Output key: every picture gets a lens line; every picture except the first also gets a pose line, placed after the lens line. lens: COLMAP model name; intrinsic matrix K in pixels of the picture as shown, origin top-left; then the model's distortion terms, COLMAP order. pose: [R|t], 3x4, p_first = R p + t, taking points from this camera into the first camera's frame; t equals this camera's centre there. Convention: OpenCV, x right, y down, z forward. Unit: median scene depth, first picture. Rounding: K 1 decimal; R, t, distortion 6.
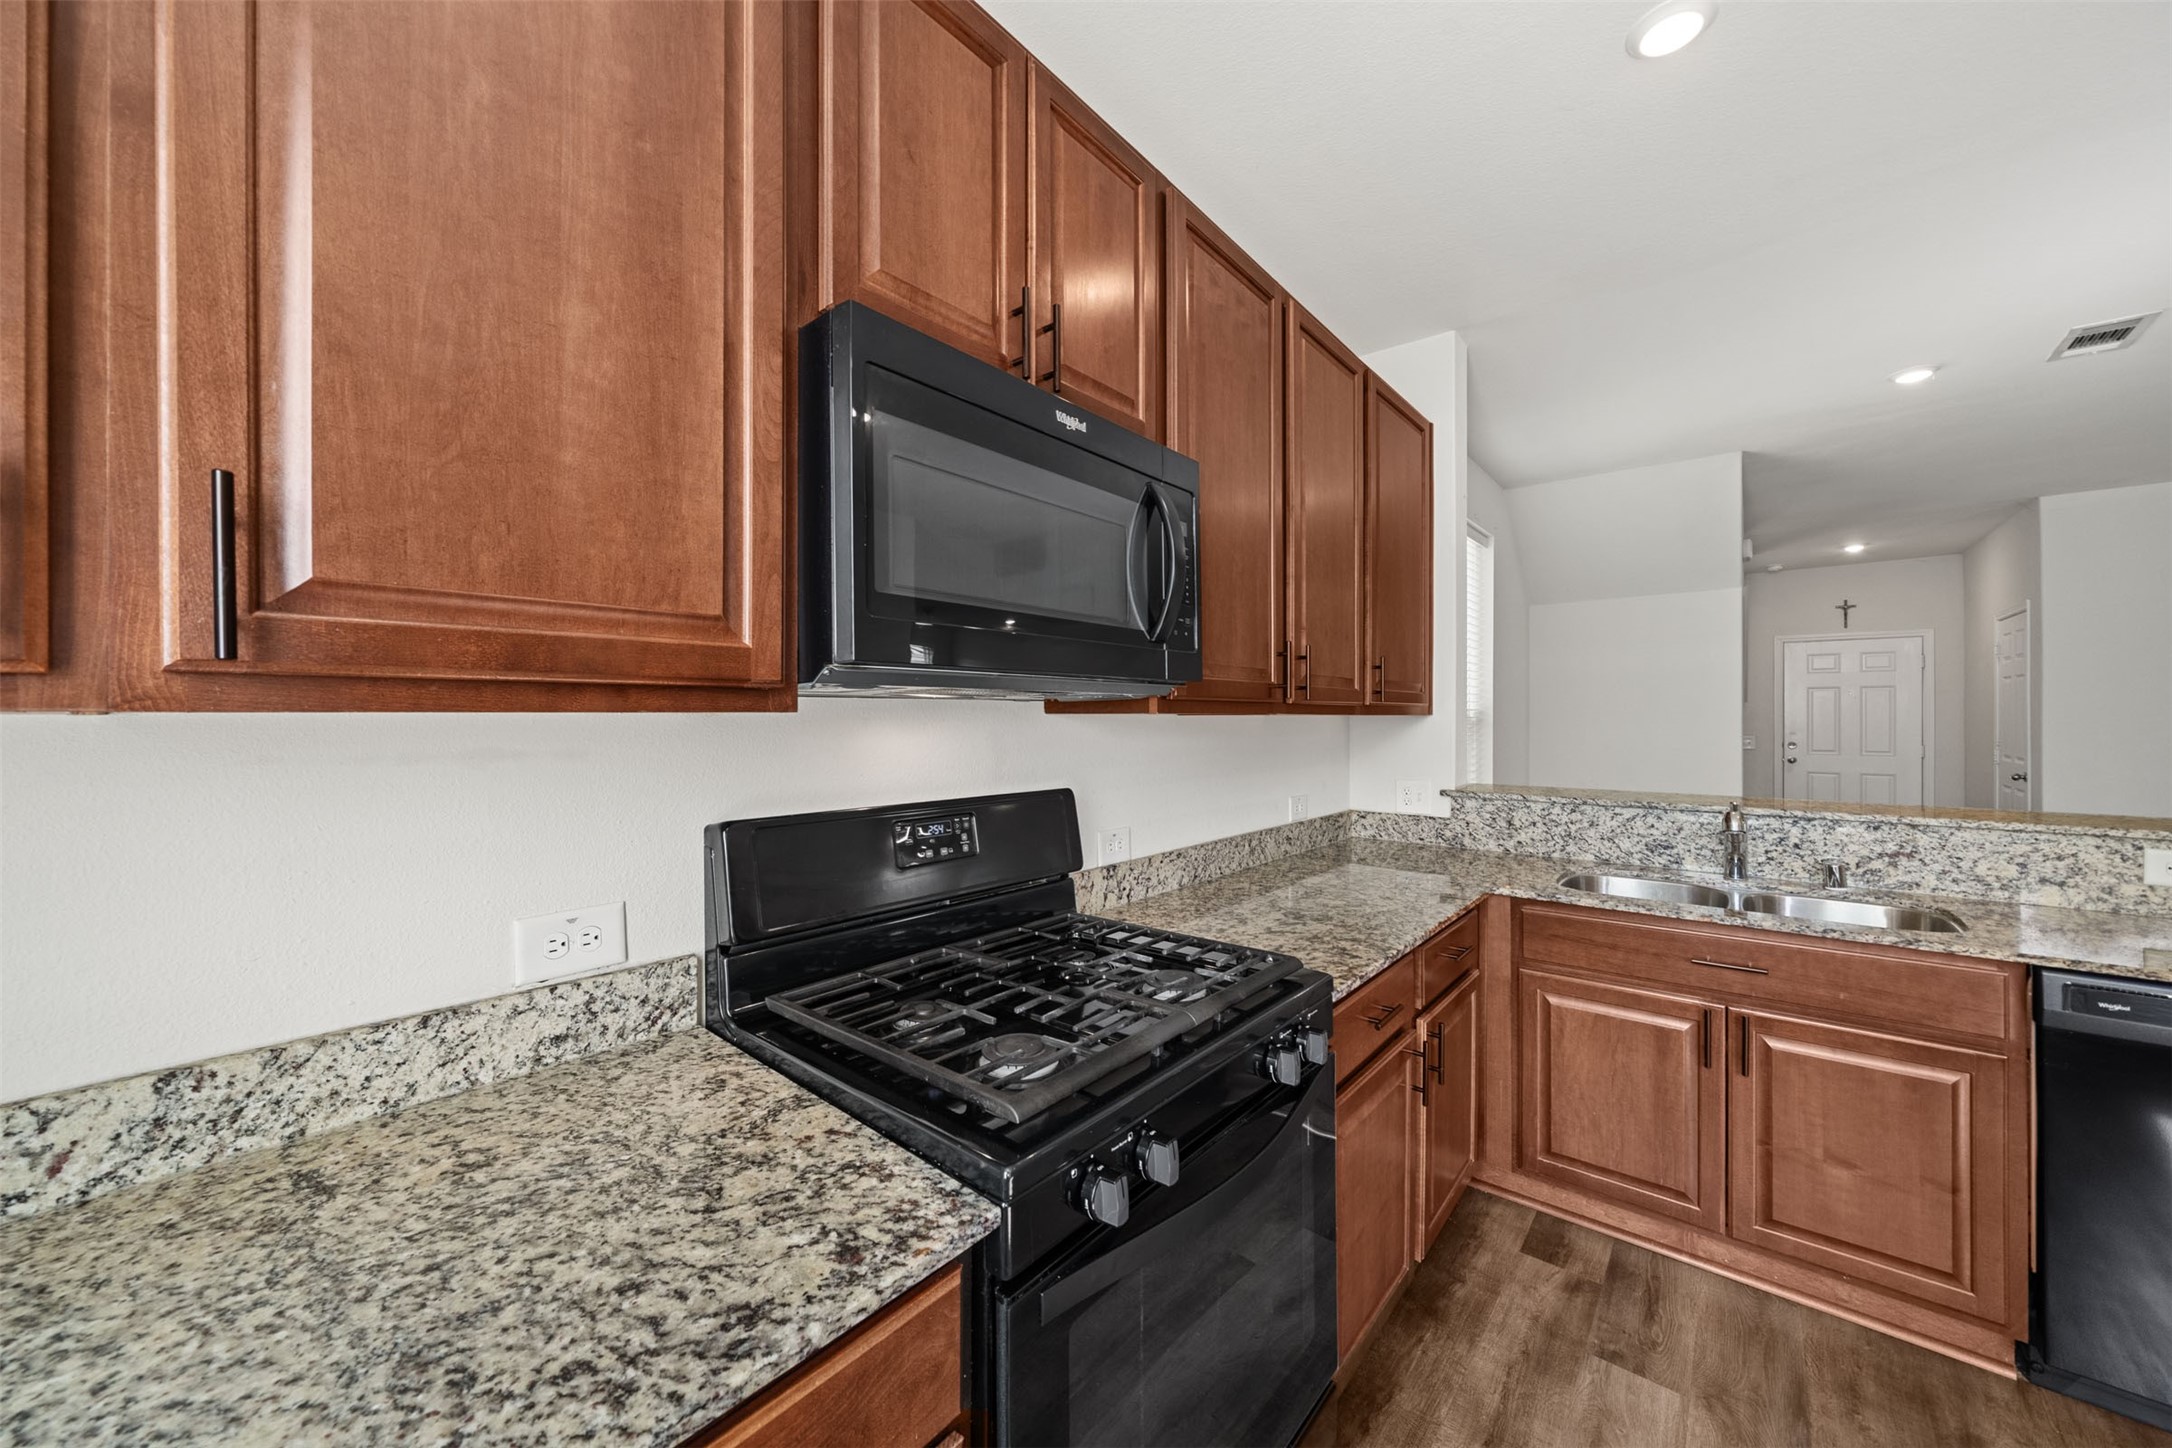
lens RADIAL K [[782.6, 0, 1071.2], [0, 782.6, 718.9], [0, 0, 1]] dist [-0.006814, 0.000817]
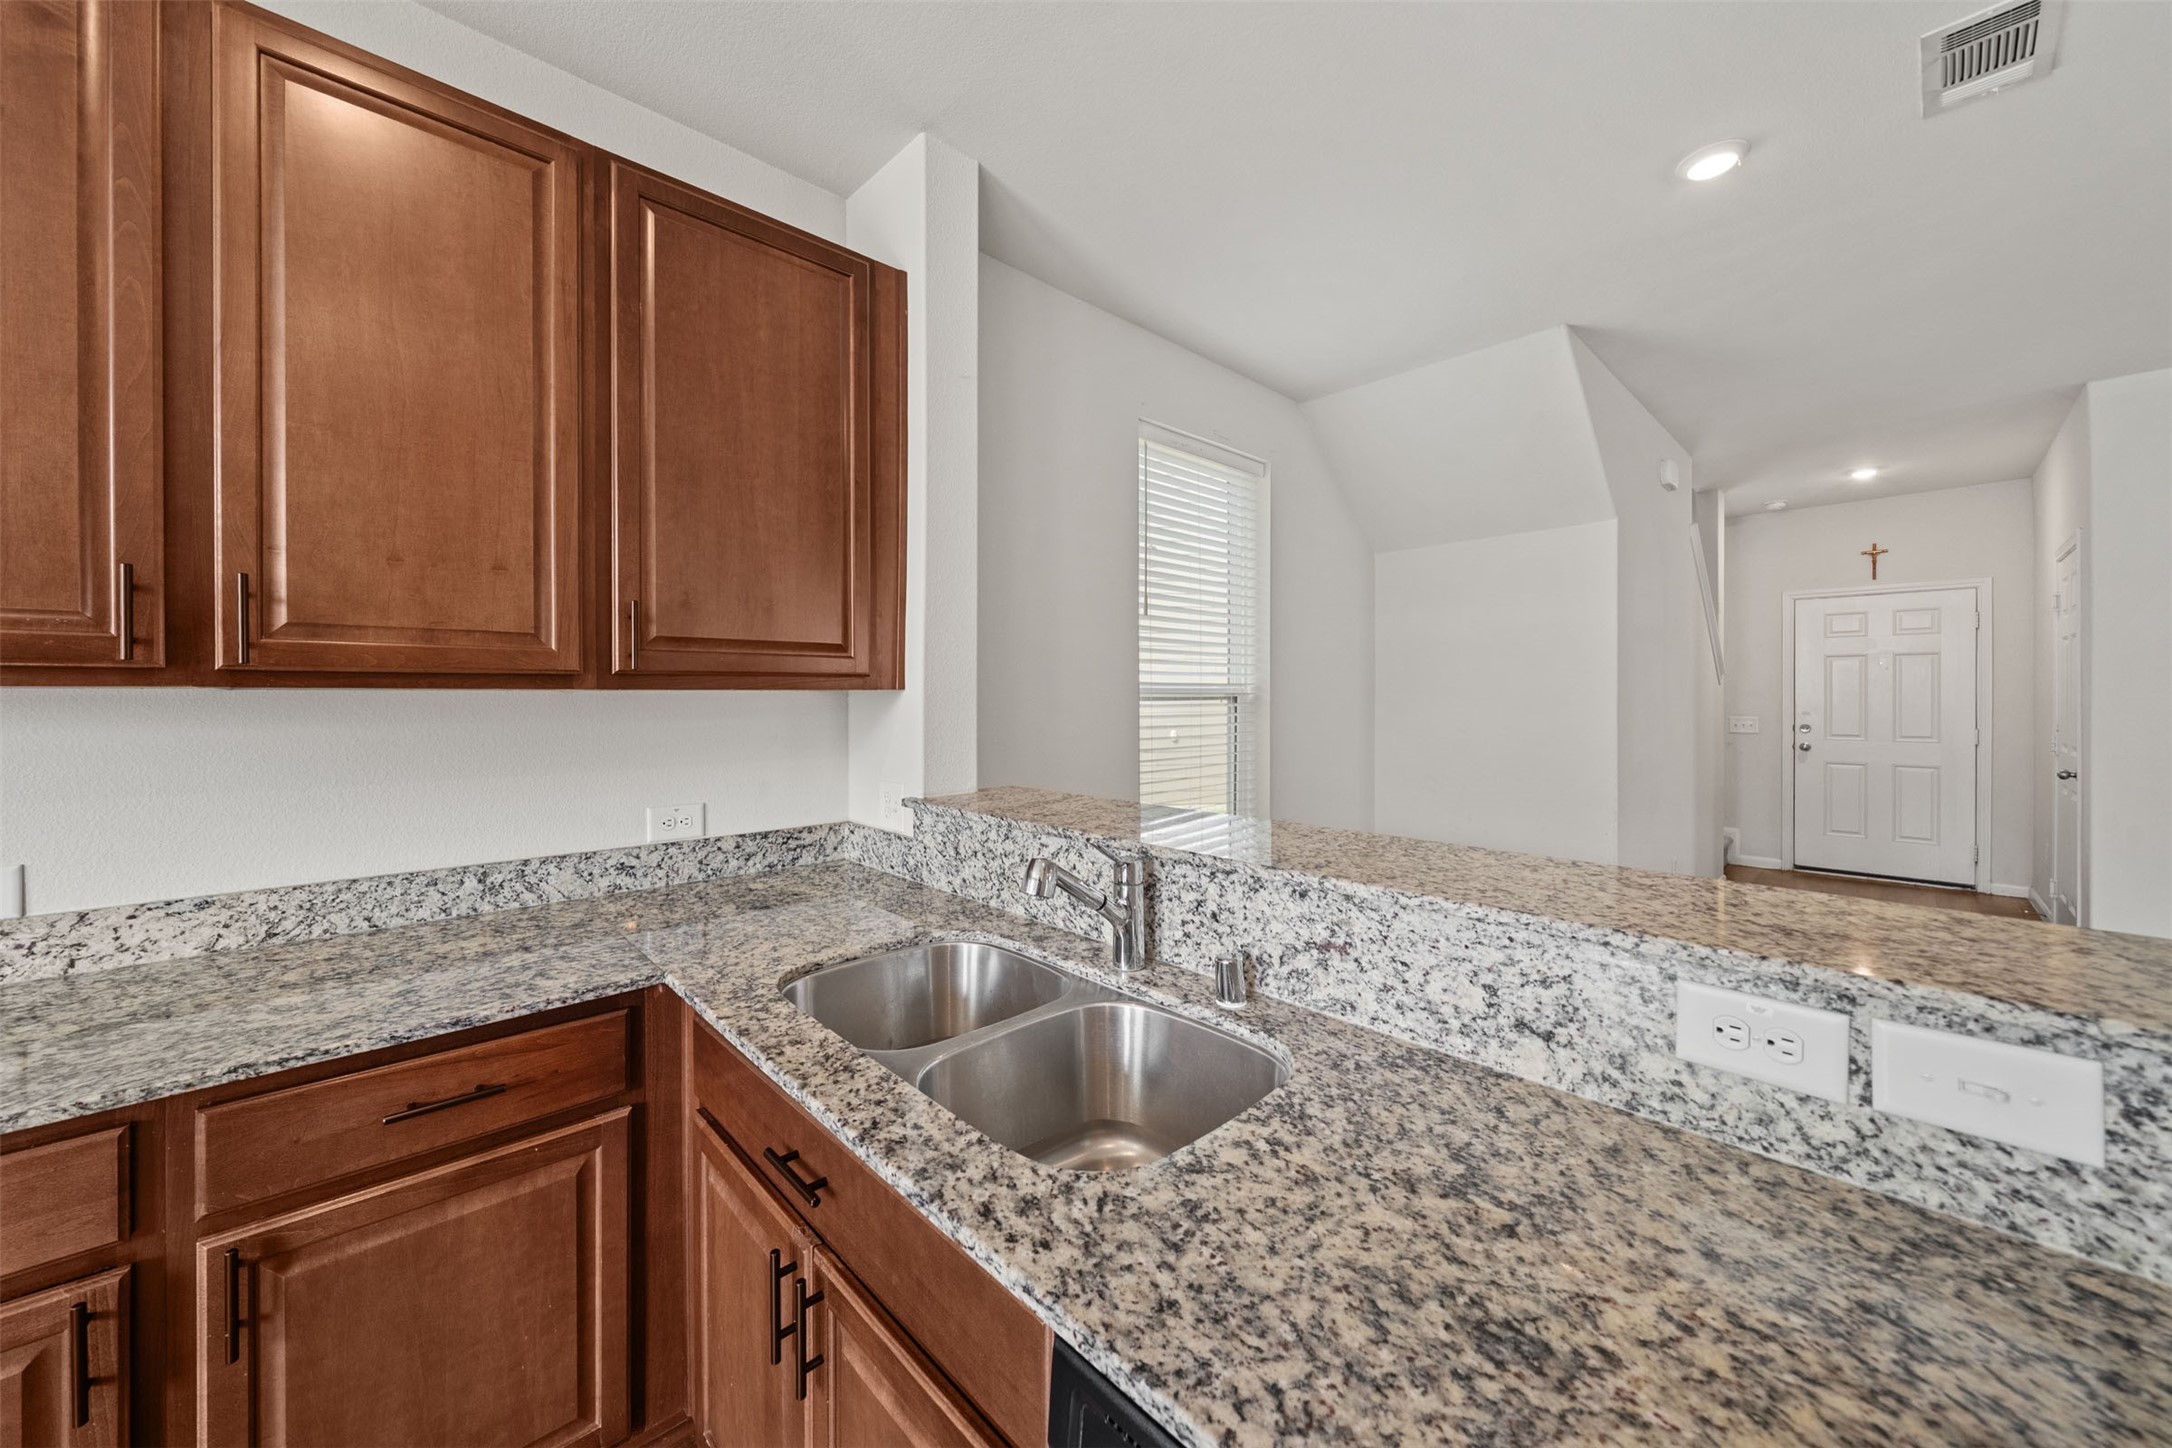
lens RADIAL K [[782.6, 0, 1071.3], [0, 782.6, 700.5], [0, 0, 1]] dist [-0.006814, 0.000817]
pose [[0.994065, -0.000343, -0.108790, 1.081097], [0.000965, 0.999983, 0.005666, 0.001760], [0.108786, -0.005737, 0.994049, 0.509695]]
